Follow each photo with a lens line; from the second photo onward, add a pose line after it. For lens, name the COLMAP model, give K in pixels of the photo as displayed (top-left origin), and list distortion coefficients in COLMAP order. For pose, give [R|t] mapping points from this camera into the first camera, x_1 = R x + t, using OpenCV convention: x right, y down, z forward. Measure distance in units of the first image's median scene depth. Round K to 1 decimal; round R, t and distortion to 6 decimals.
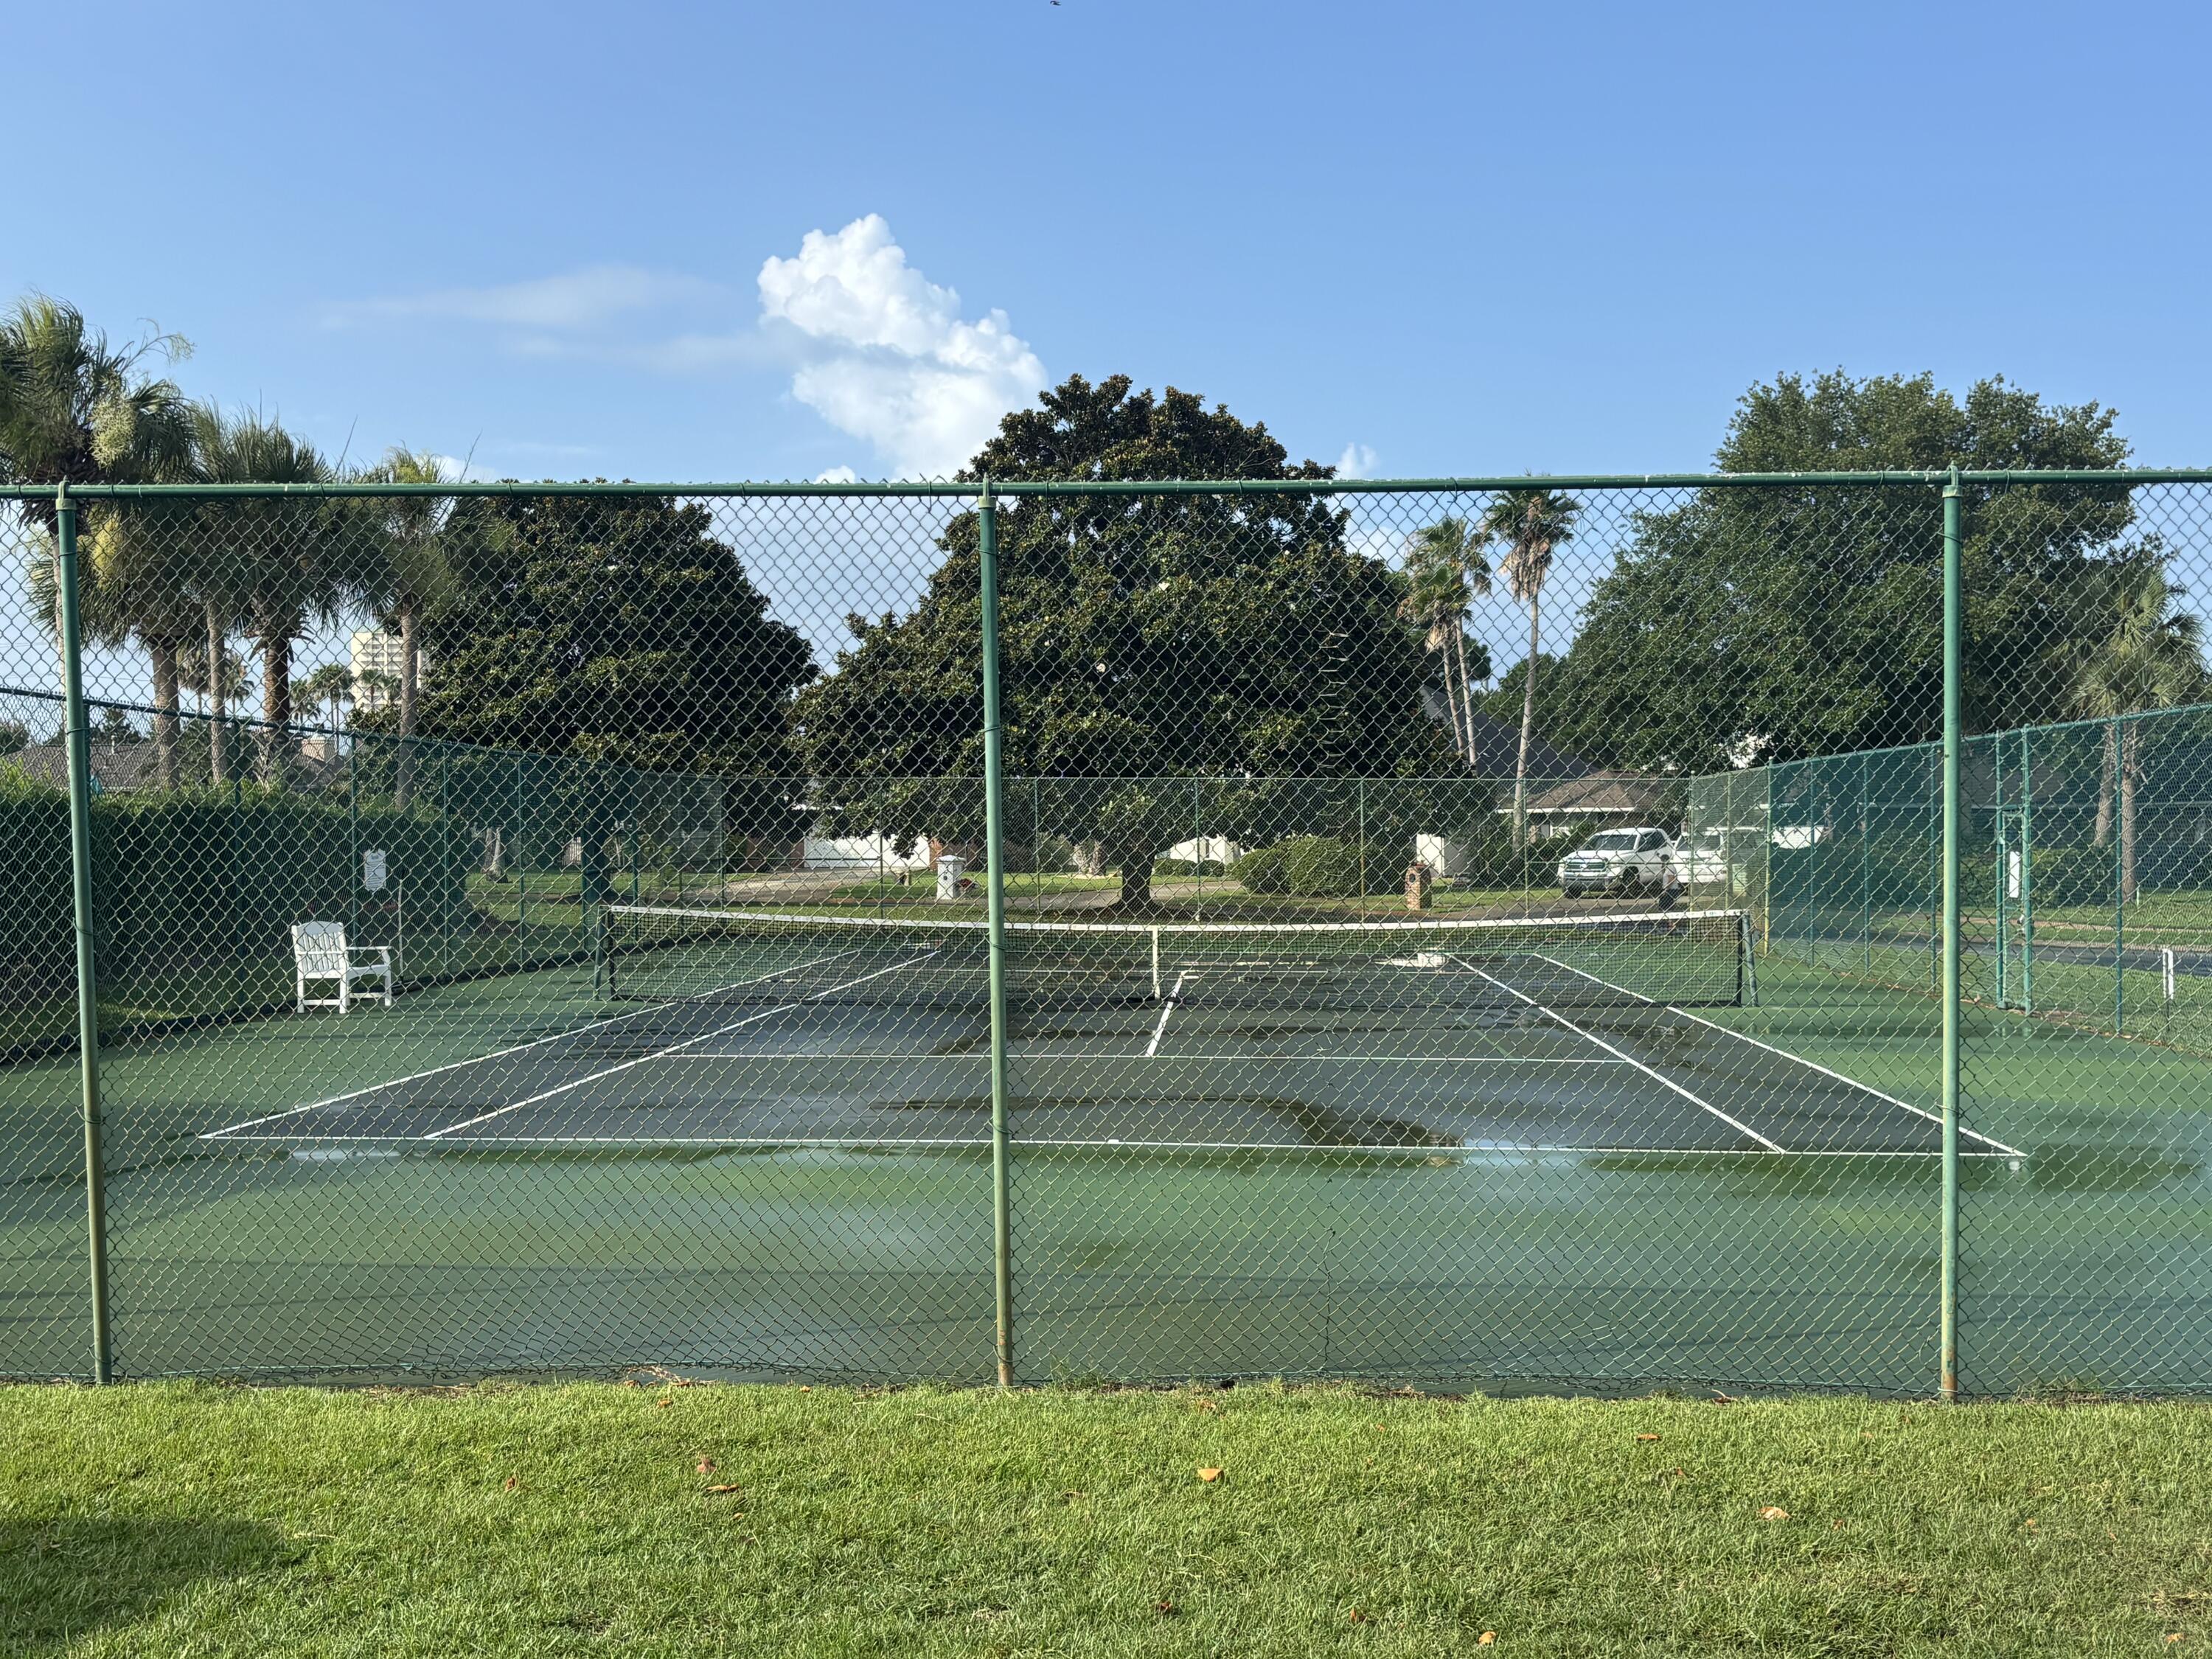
lens RADIAL K [[2333.3, 0, 1105.3], [0, 2333.3, 832.7], [0, 0, 1]] dist [0.007746, 0.000000]
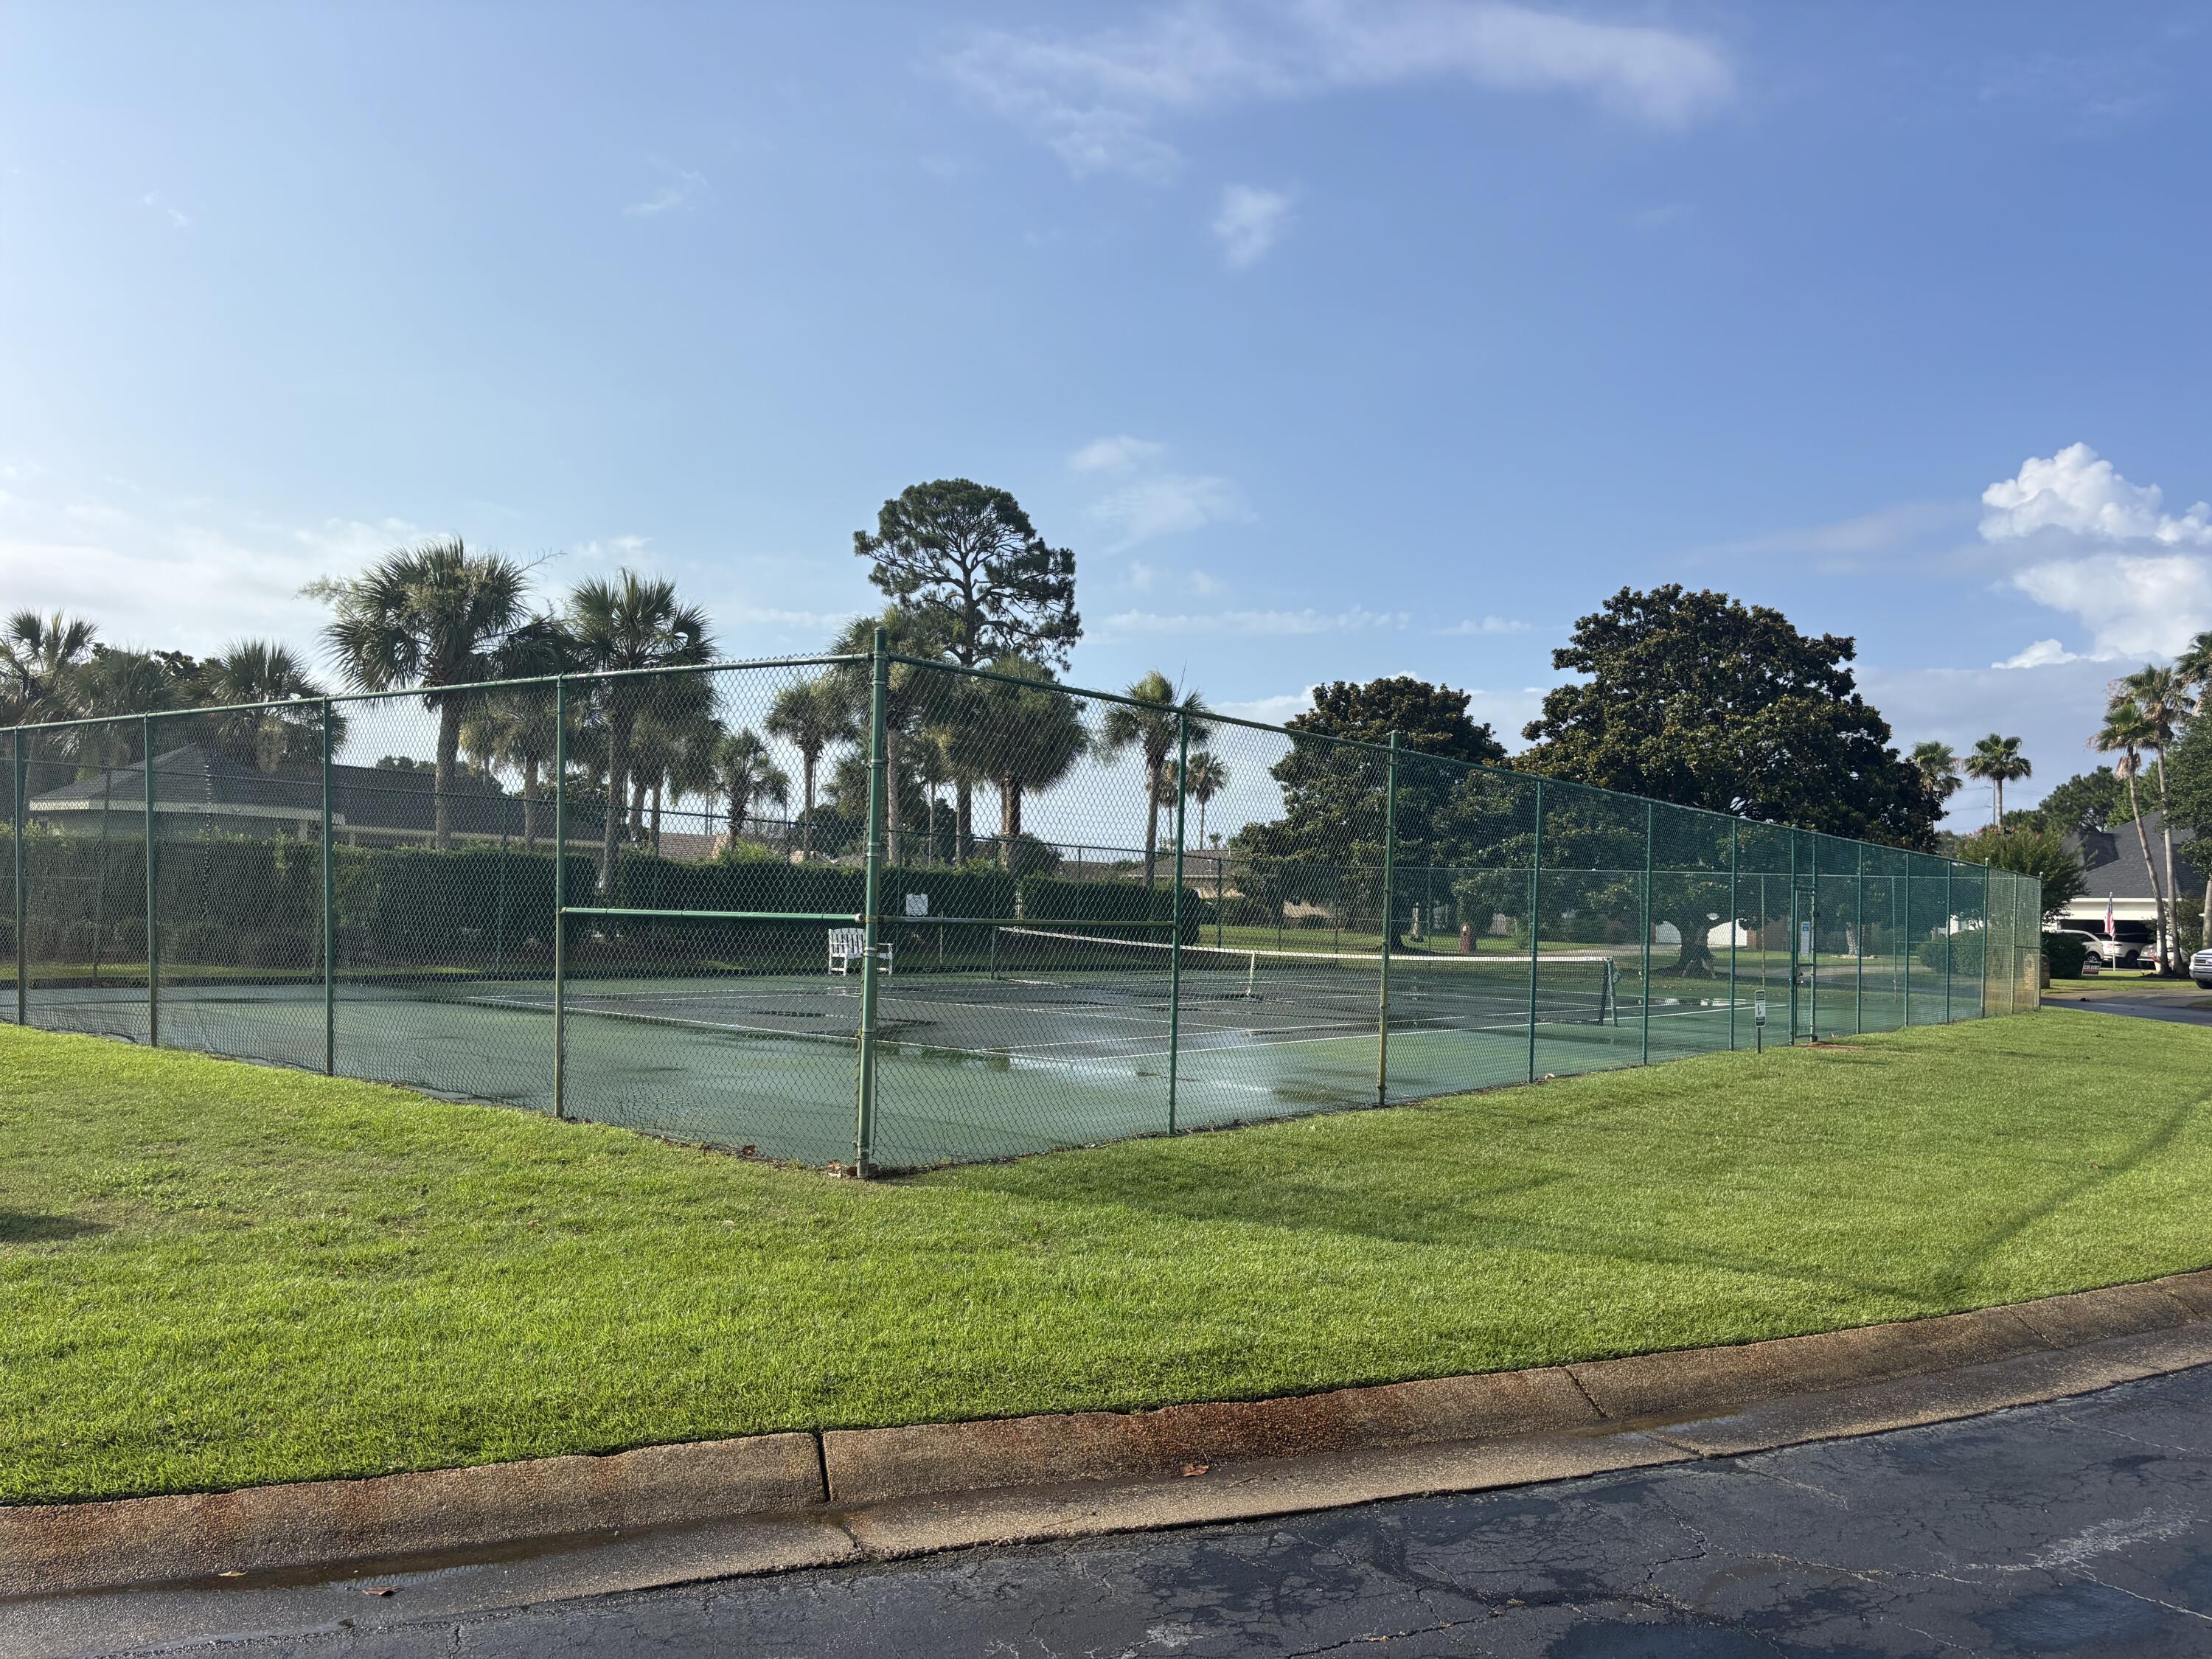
lens RADIAL K [[1656.5, 0, 1109.1], [0, 1656.5, 824.8], [0, 0, 1]] dist [0.003813, 0.000432]
pose [[0.807340, -0.001328, -0.590085, 0.237244], [-0.033825, 0.998249, -0.048524, 0.004662], [0.589116, 0.059135, 0.805882, 0.014061]]
